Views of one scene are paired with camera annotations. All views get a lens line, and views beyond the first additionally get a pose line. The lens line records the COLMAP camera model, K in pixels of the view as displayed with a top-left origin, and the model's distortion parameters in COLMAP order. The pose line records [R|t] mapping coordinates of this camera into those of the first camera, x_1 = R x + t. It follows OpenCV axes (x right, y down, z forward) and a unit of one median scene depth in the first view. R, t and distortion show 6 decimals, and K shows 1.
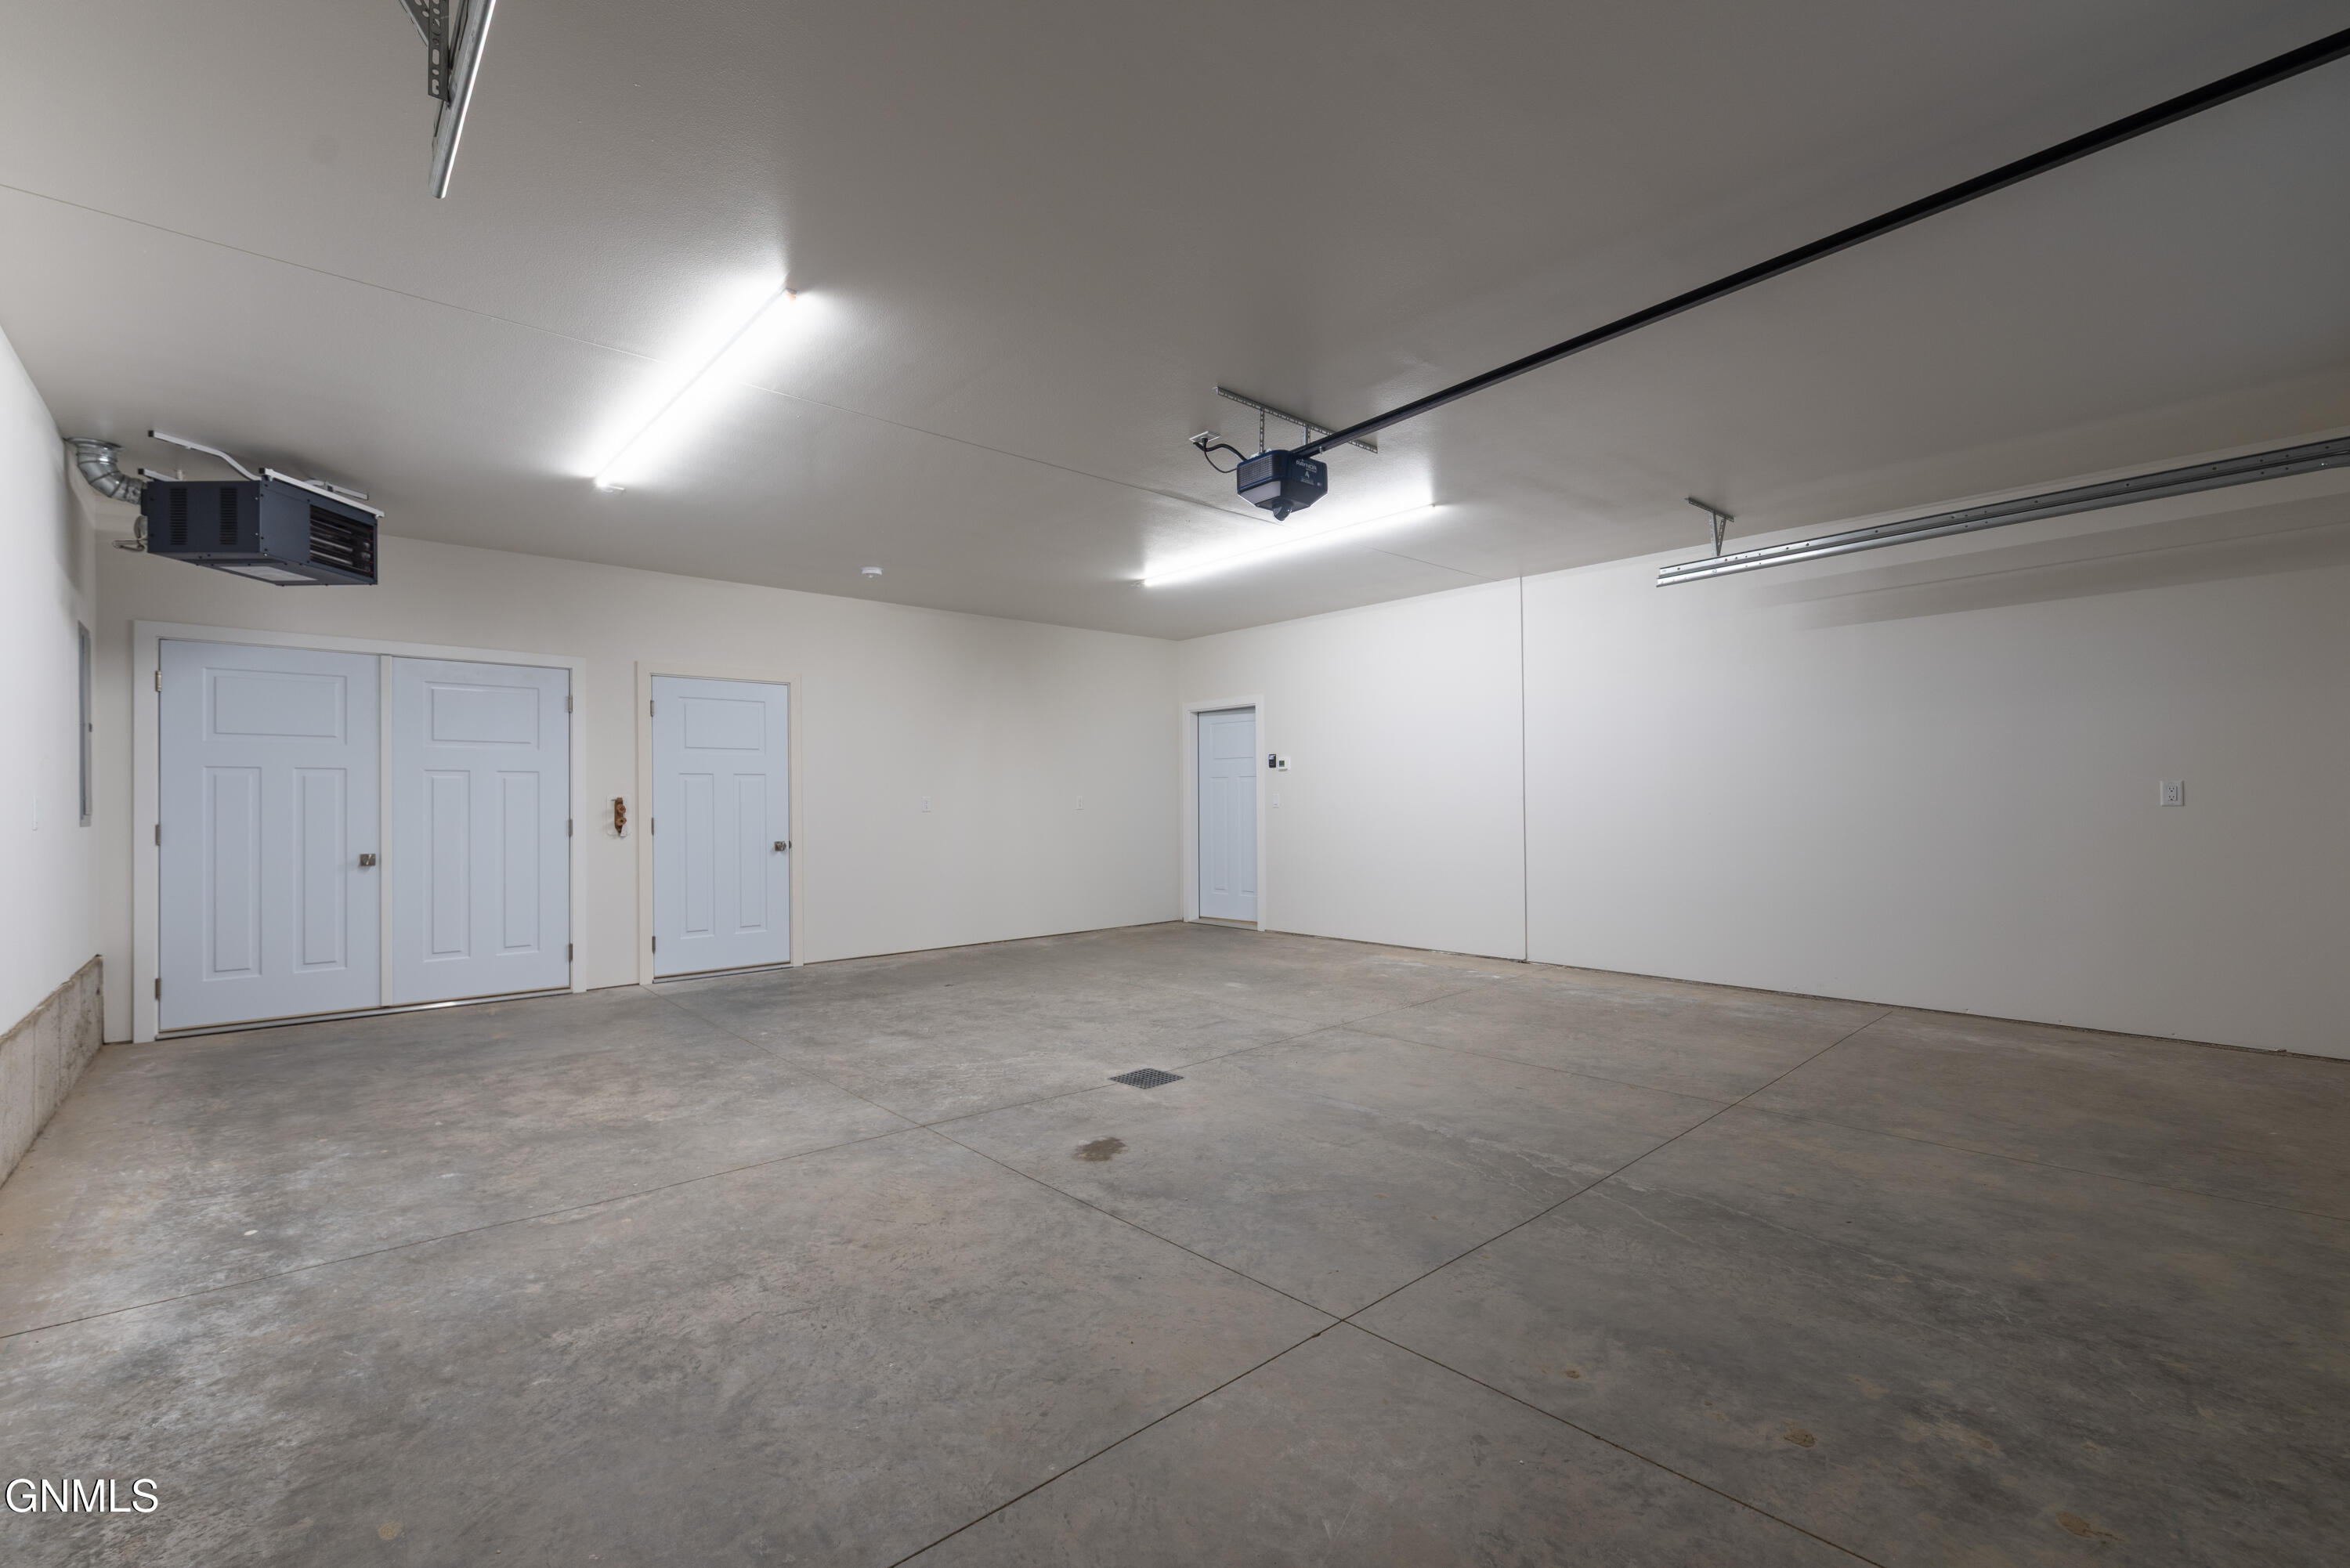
lens RADIAL K [[1011.1, 0, 1179.8], [0, 1011.1, 794.1], [0, 0, 1]] dist [0.000263, 0.000013]
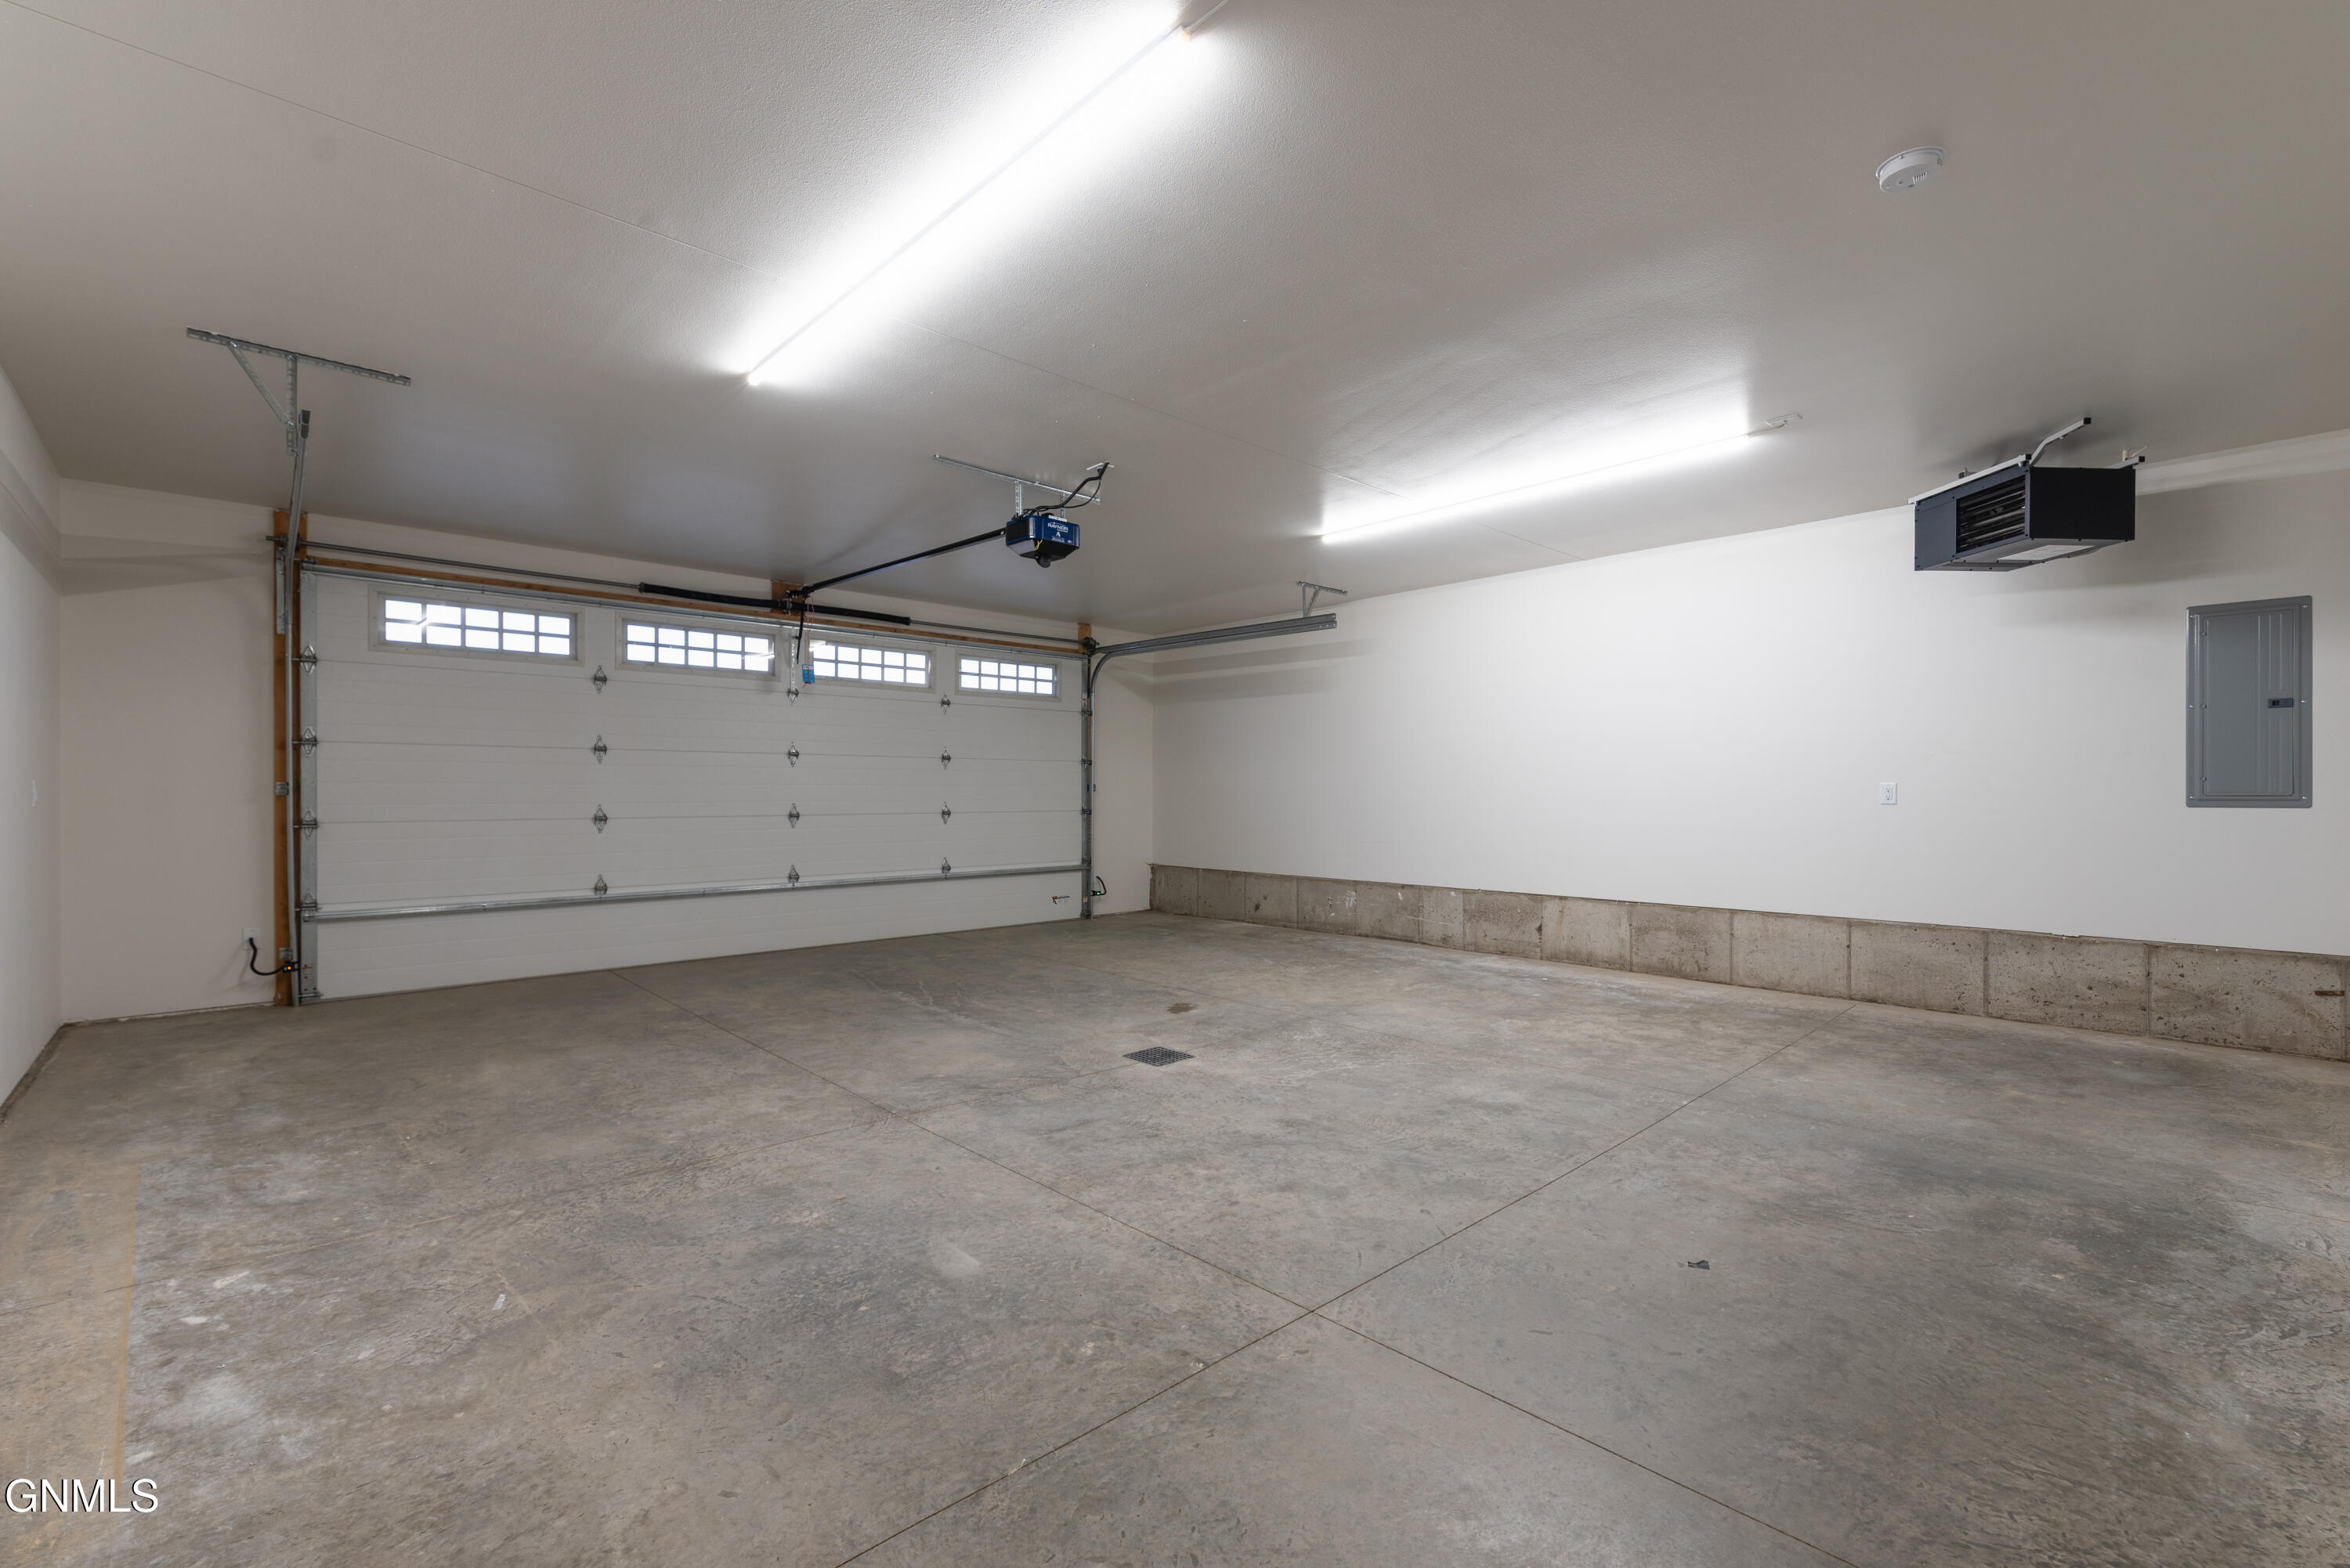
lens RADIAL K [[1011.1, 0, 1179.8], [0, 1011.1, 794.1], [0, 0, 1]] dist [0.000263, 0.000013]
pose [[-0.999785, 0.007713, -0.019260, -0.035843], [0.007760, 0.999967, -0.002360, 0.012149], [0.019241, -0.002509, -0.999812, 2.006162]]
